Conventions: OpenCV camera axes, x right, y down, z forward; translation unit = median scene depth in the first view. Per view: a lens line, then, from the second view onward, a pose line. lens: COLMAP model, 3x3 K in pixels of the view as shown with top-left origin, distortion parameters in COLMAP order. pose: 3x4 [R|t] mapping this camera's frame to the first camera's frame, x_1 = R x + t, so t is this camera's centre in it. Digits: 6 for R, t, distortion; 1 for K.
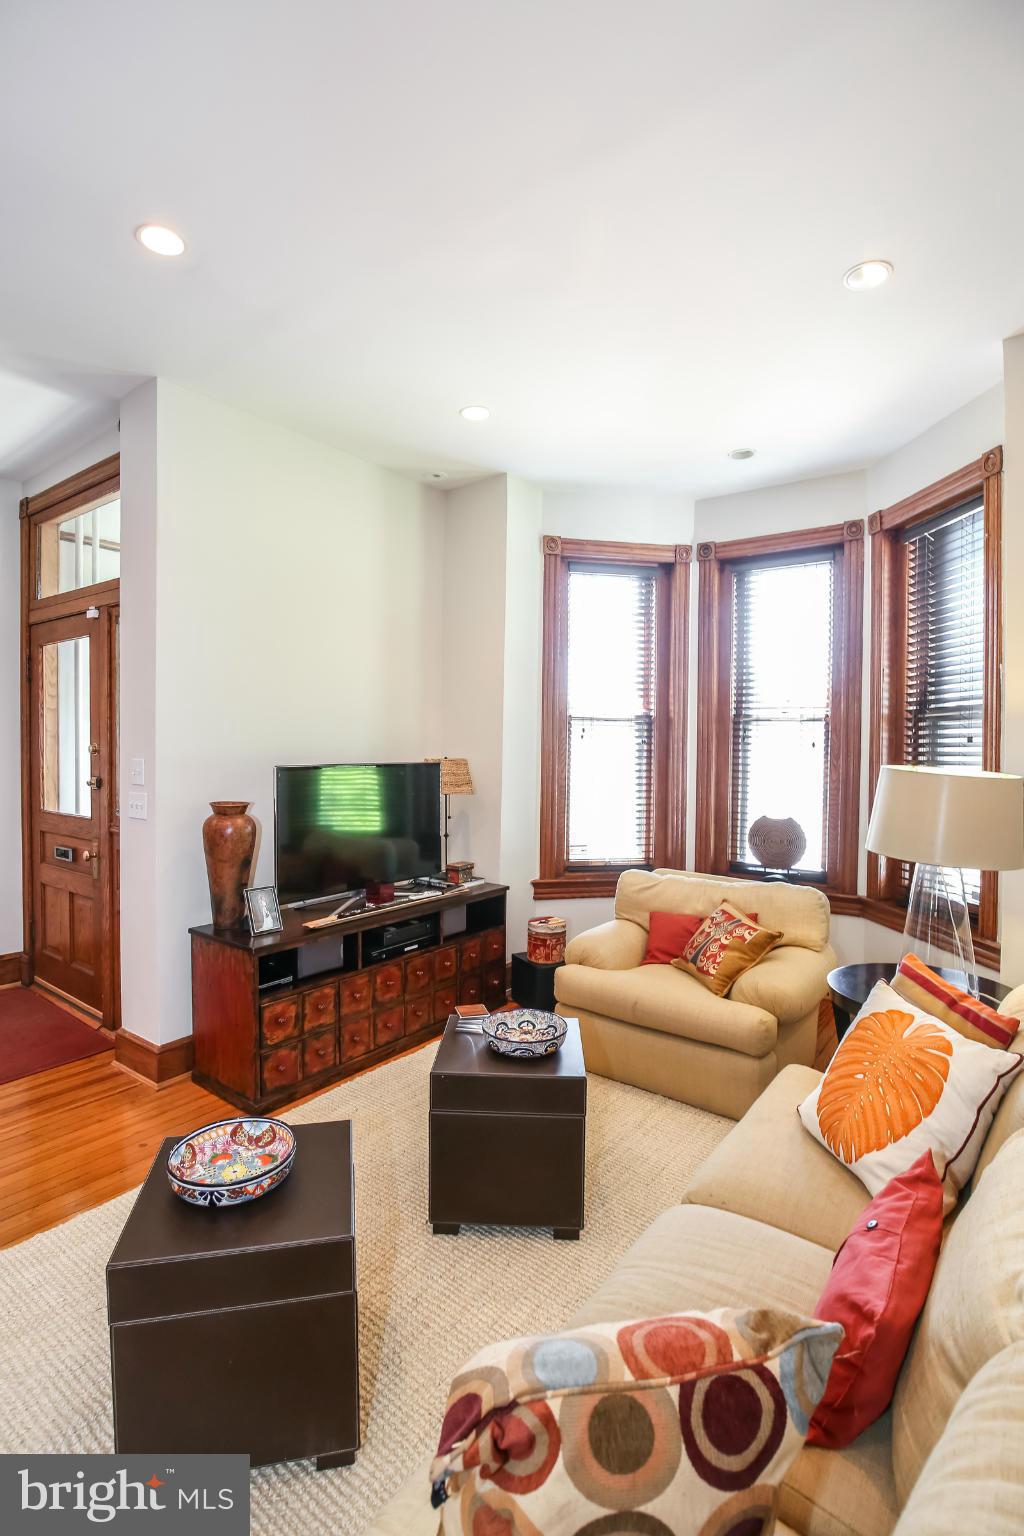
lens RADIAL K [[714.5, 0, 512.0], [0, 714.5, 768.0], [0, 0, 1]] dist [-0.038128, 0.006684]
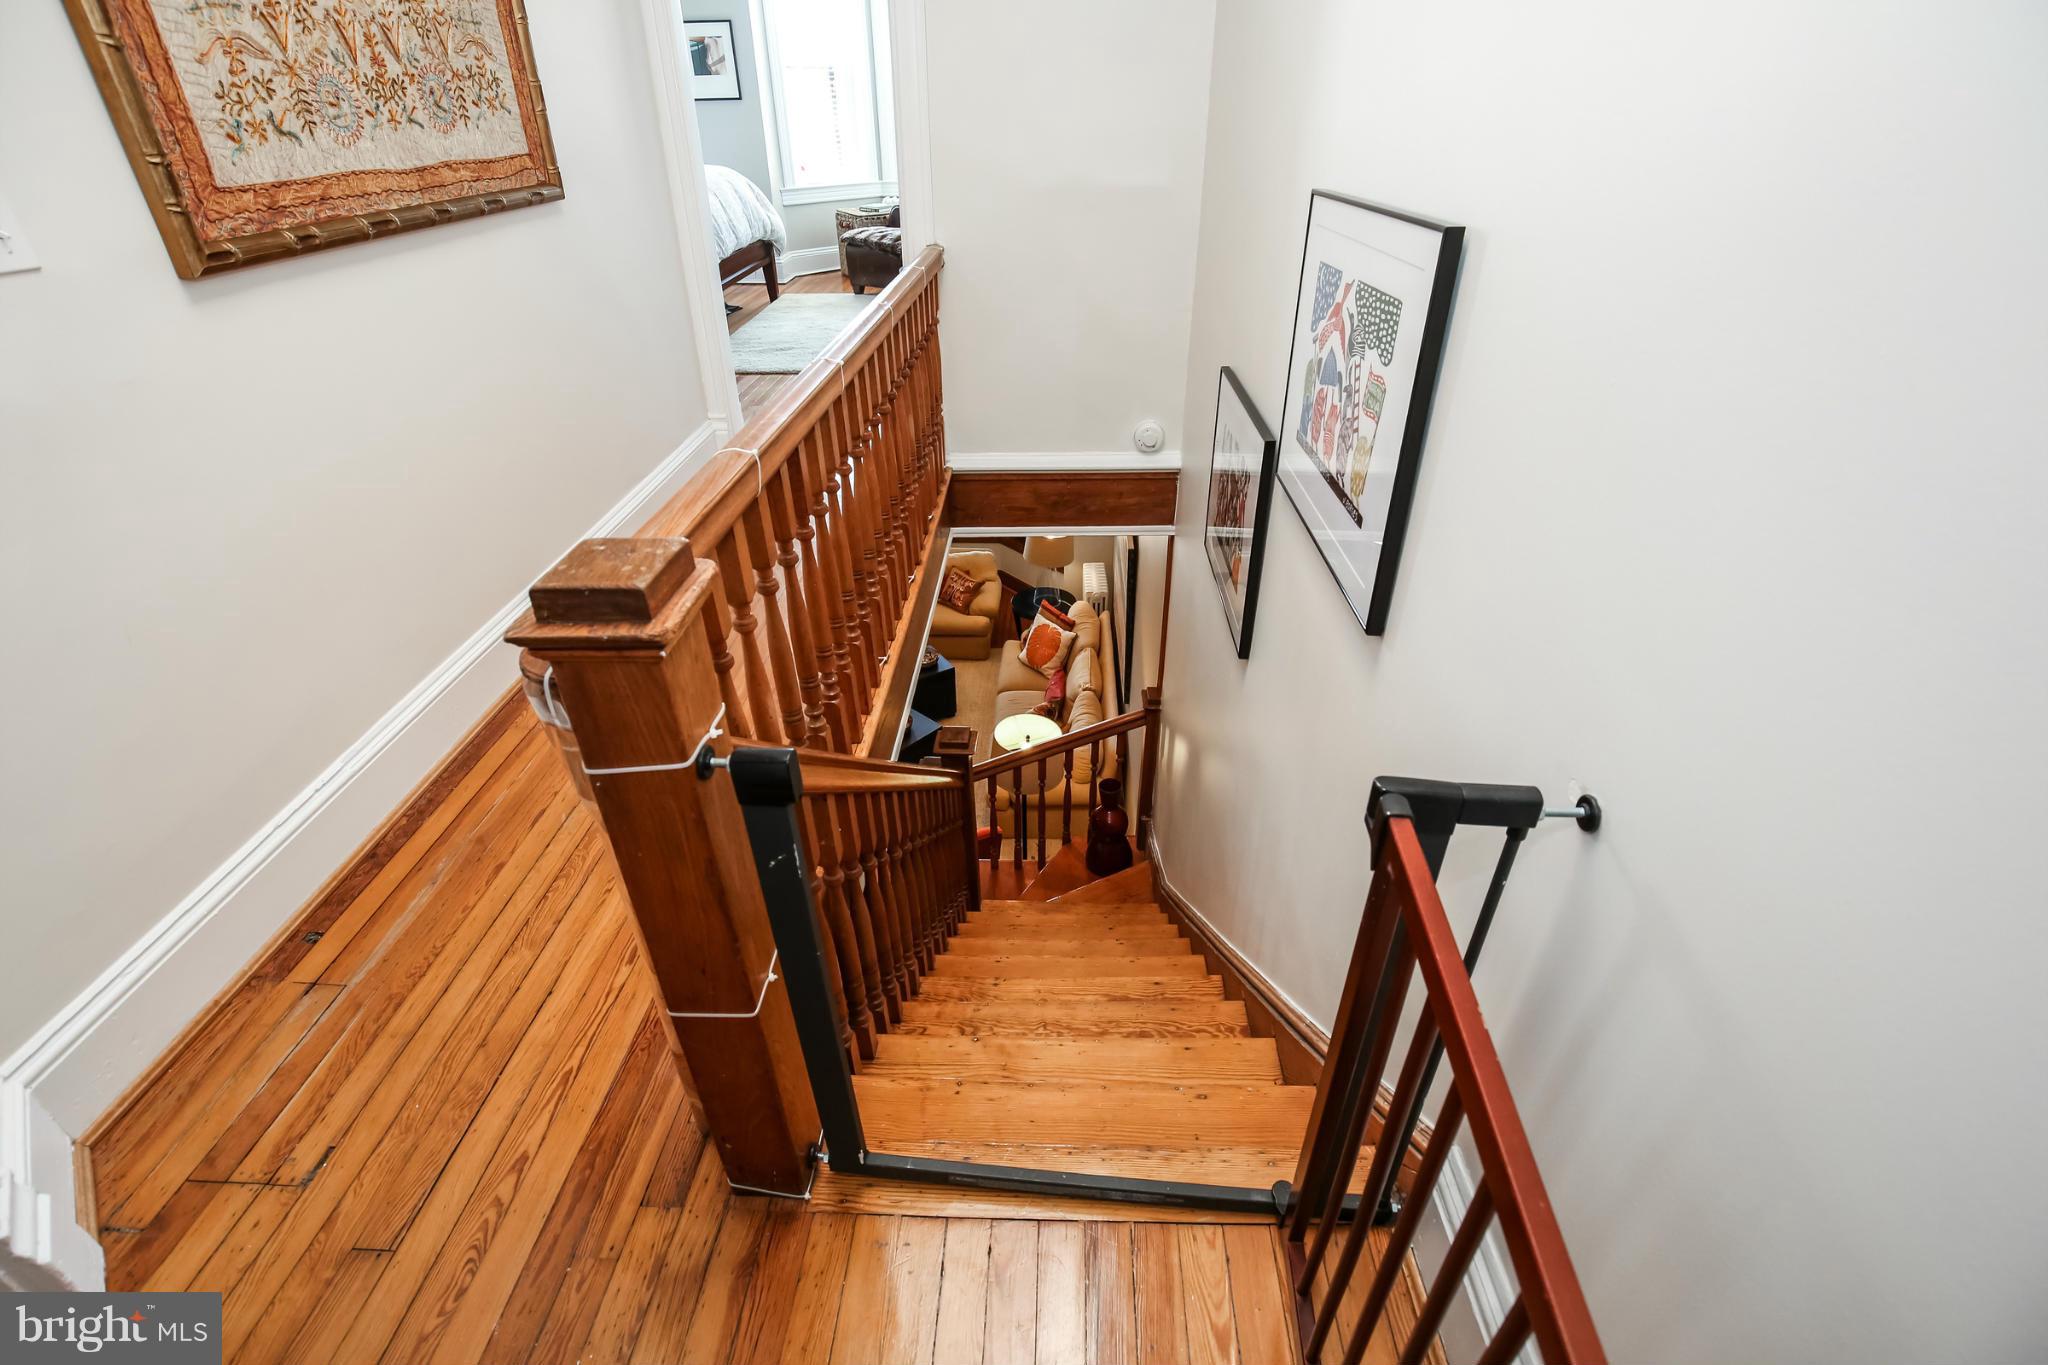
lens RADIAL K [[952.6, 0, 1030.7], [0, 952.6, 671.0], [0, 0, 1]] dist [-0.038128, 0.006684]
pose [[0.817481, -0.303132, 0.489731, -1.837820], [0.023448, 0.867103, 0.497576, -1.755877], [-0.575478, -0.395275, 0.715948, -2.352000]]
